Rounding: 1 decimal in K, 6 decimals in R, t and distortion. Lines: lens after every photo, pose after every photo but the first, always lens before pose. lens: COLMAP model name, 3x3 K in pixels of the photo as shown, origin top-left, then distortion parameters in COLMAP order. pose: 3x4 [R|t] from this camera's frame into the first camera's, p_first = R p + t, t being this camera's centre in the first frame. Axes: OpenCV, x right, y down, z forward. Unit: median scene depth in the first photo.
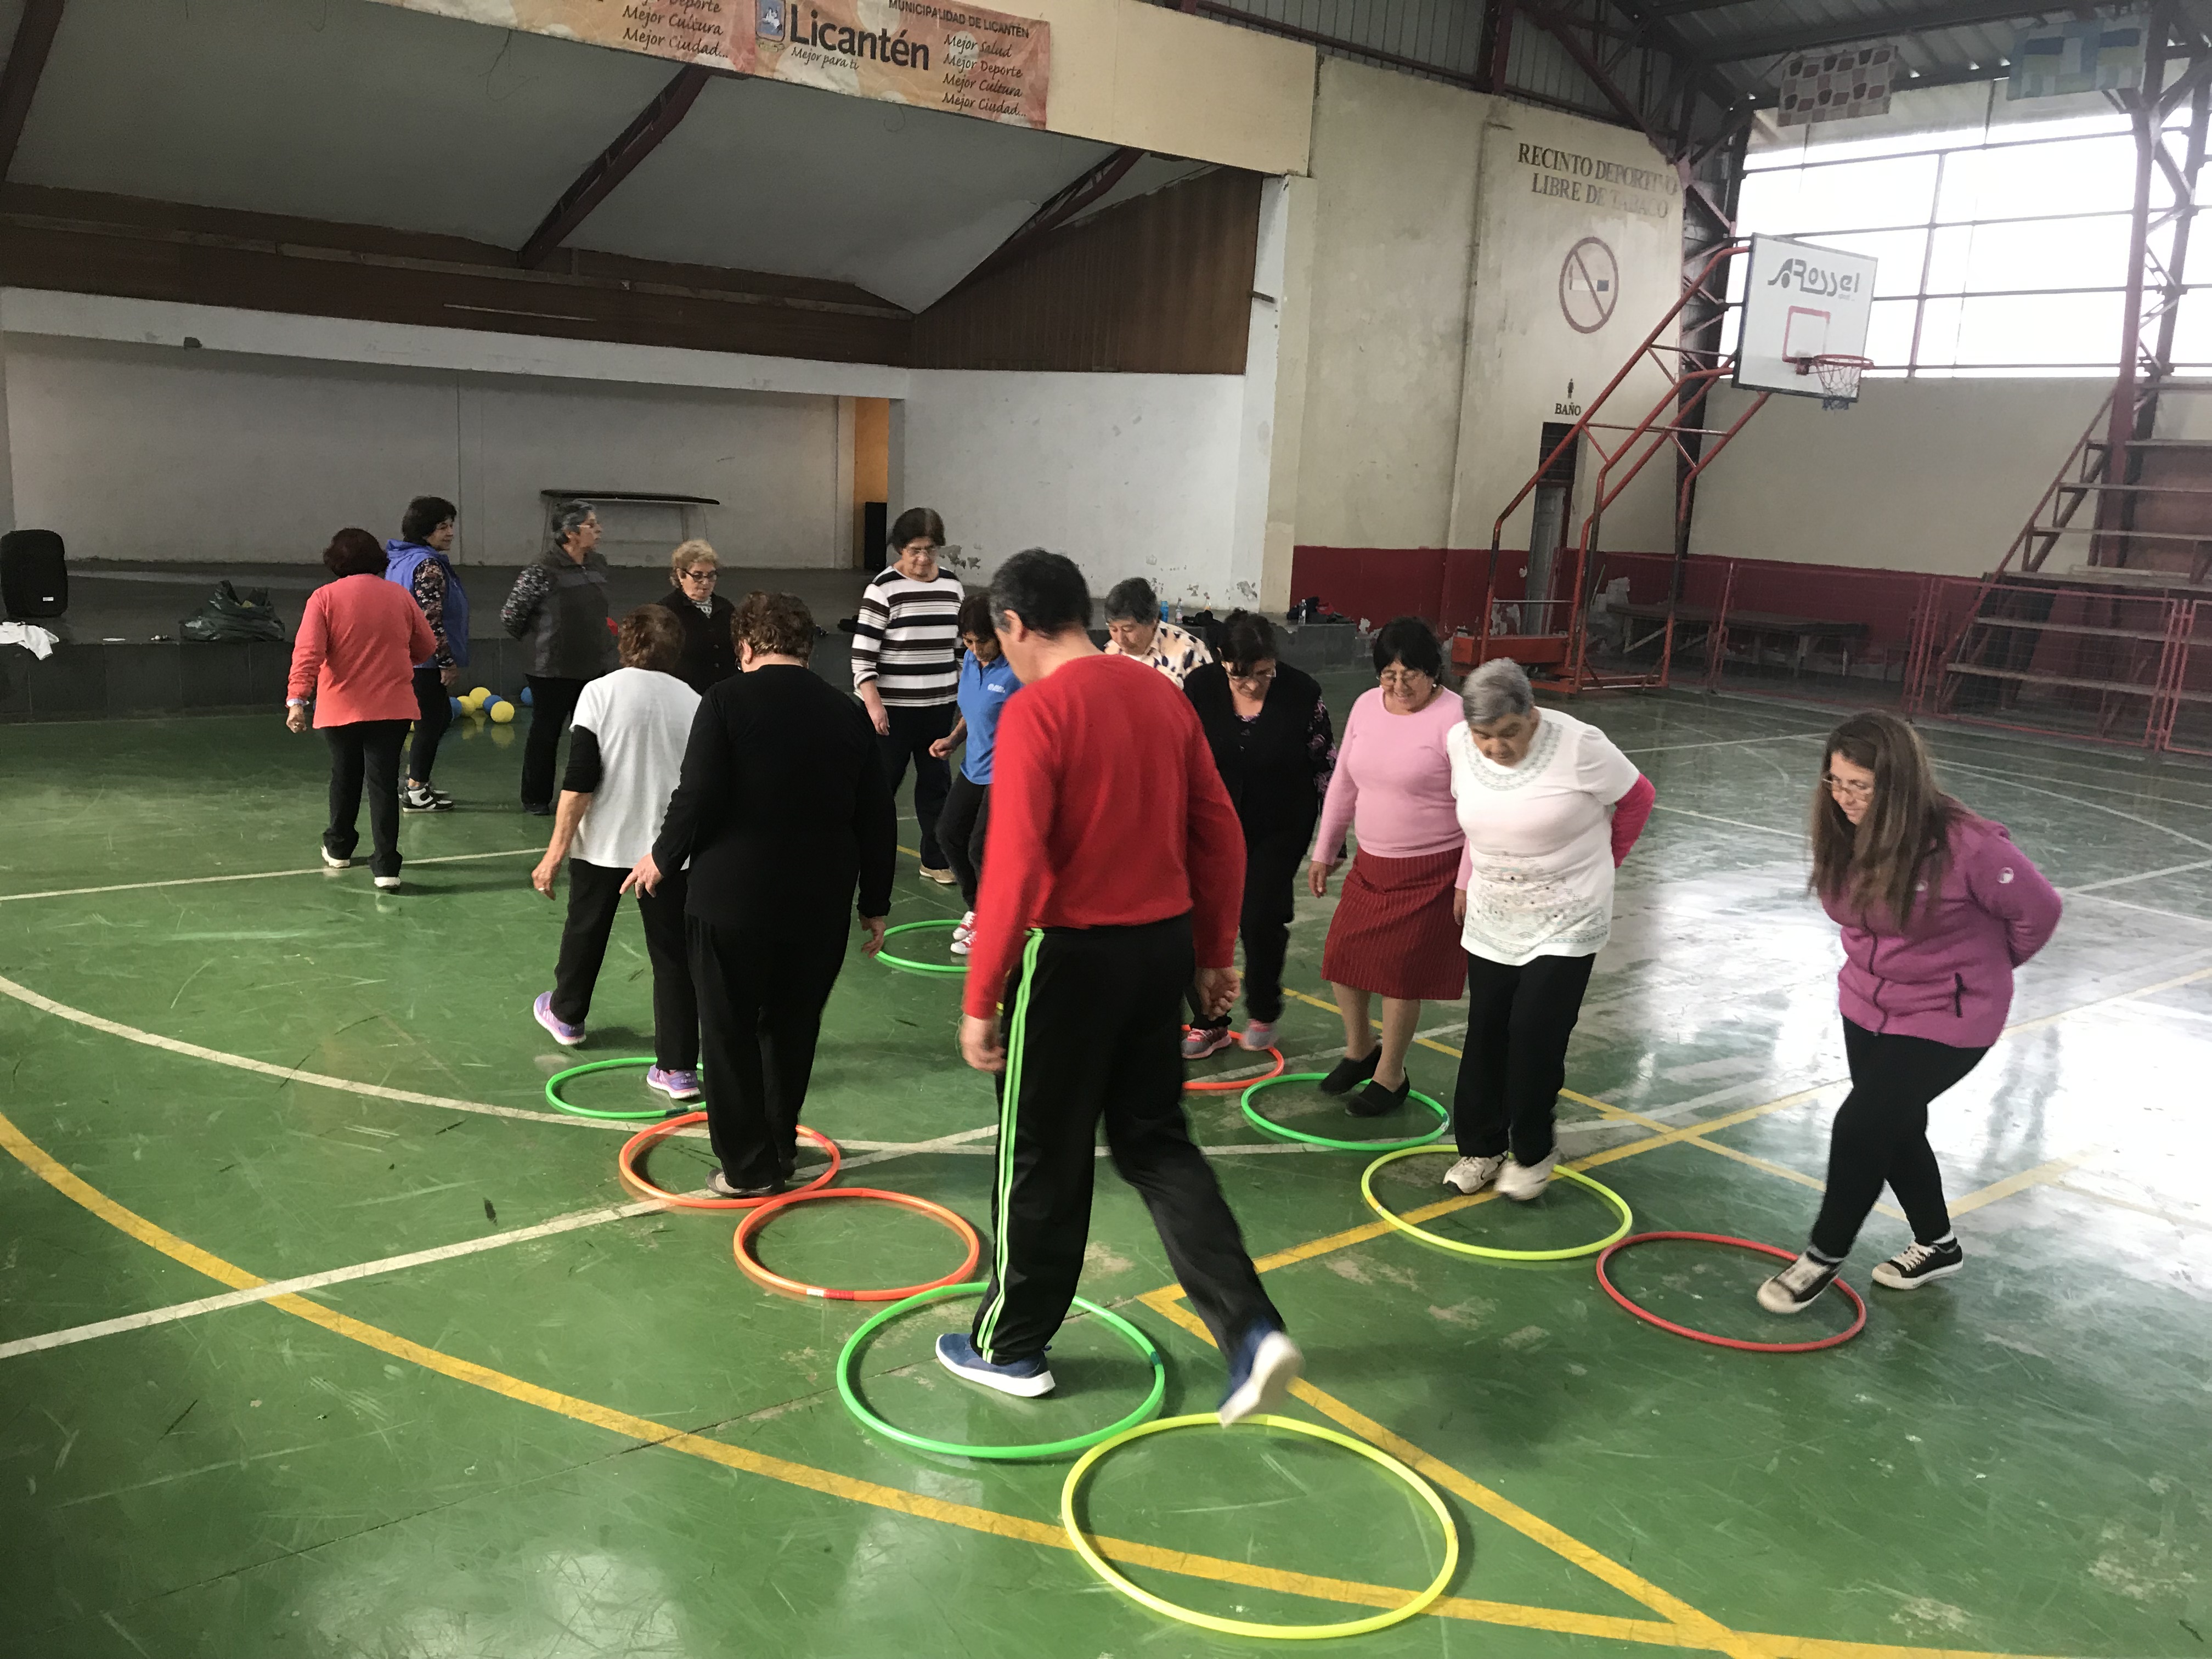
lens RADIAL K [[1812.9, 0, 1080.7], [0, 1812.9, 808.6], [0, 0, 1]] dist [0.028635, -0.030979]
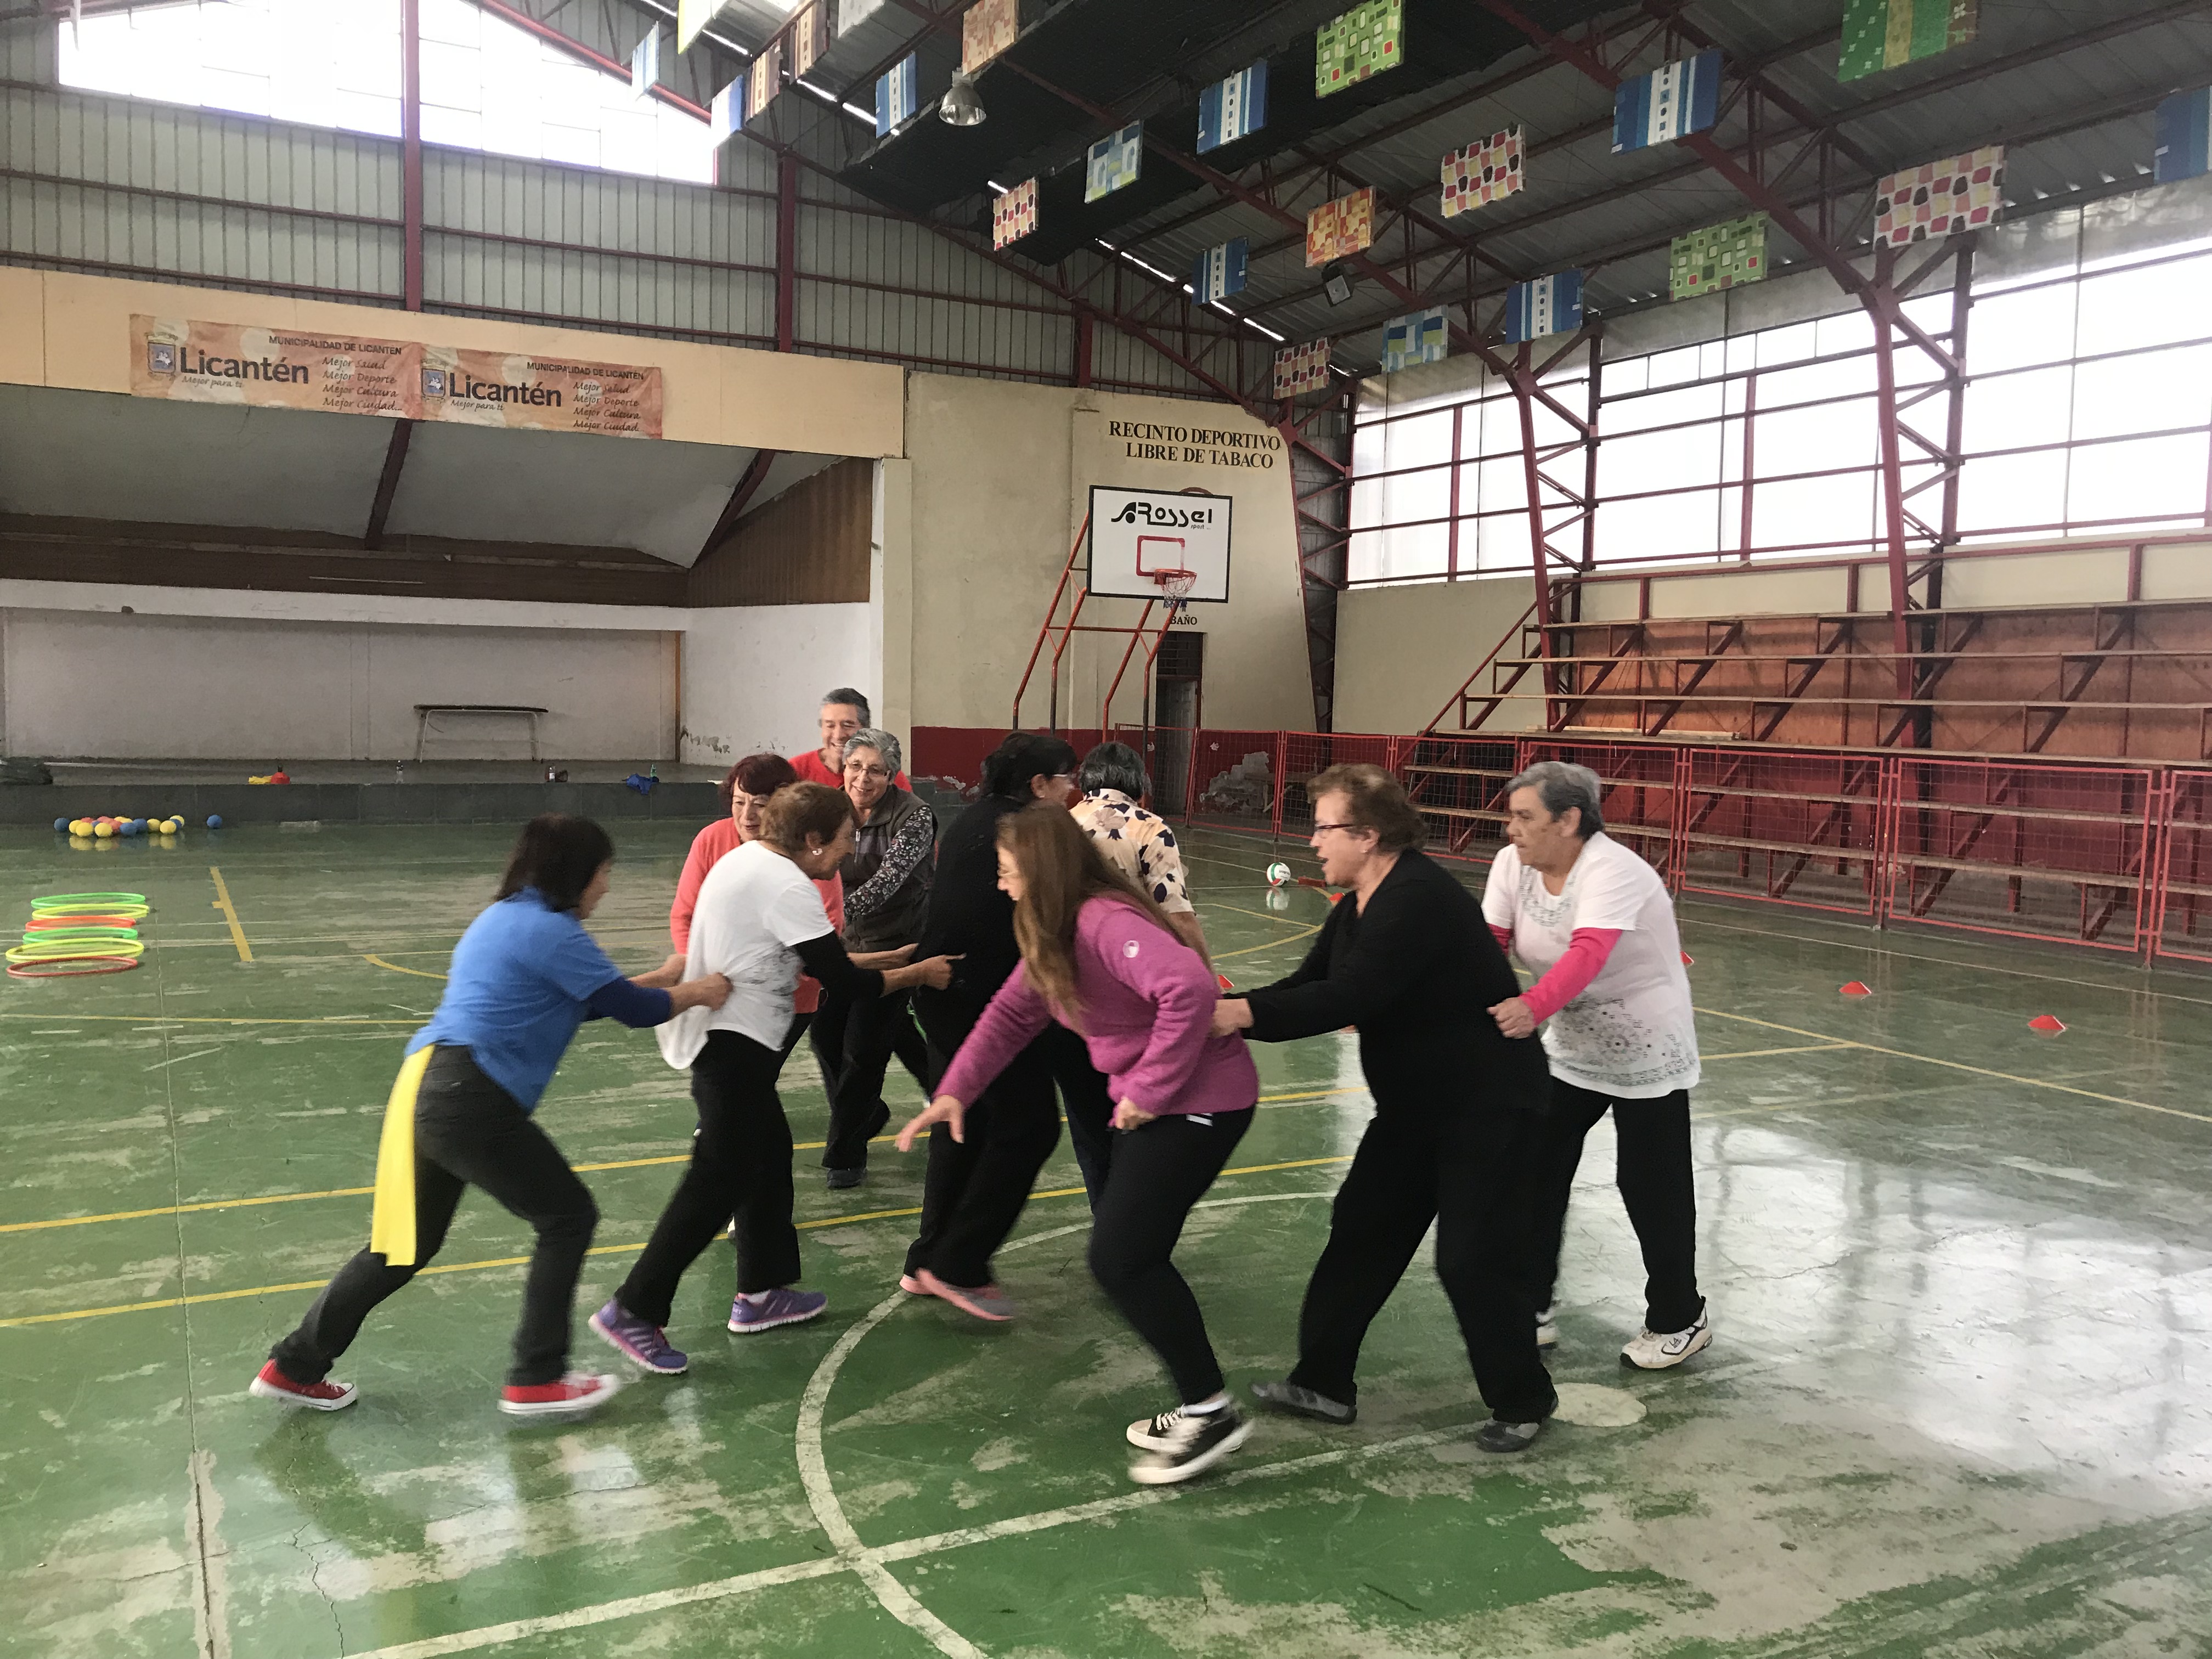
lens RADIAL K [[1812.9, 0, 1074.5], [0, 1812.9, 823.0], [0, 0, 1]] dist [0.028635, -0.030979]
pose [[0.982312, -0.019863, -0.186195, 0.485092], [-0.003806, 0.992035, -0.125908, 0.090850], [0.187213, 0.124390, 0.974412, -0.254957]]
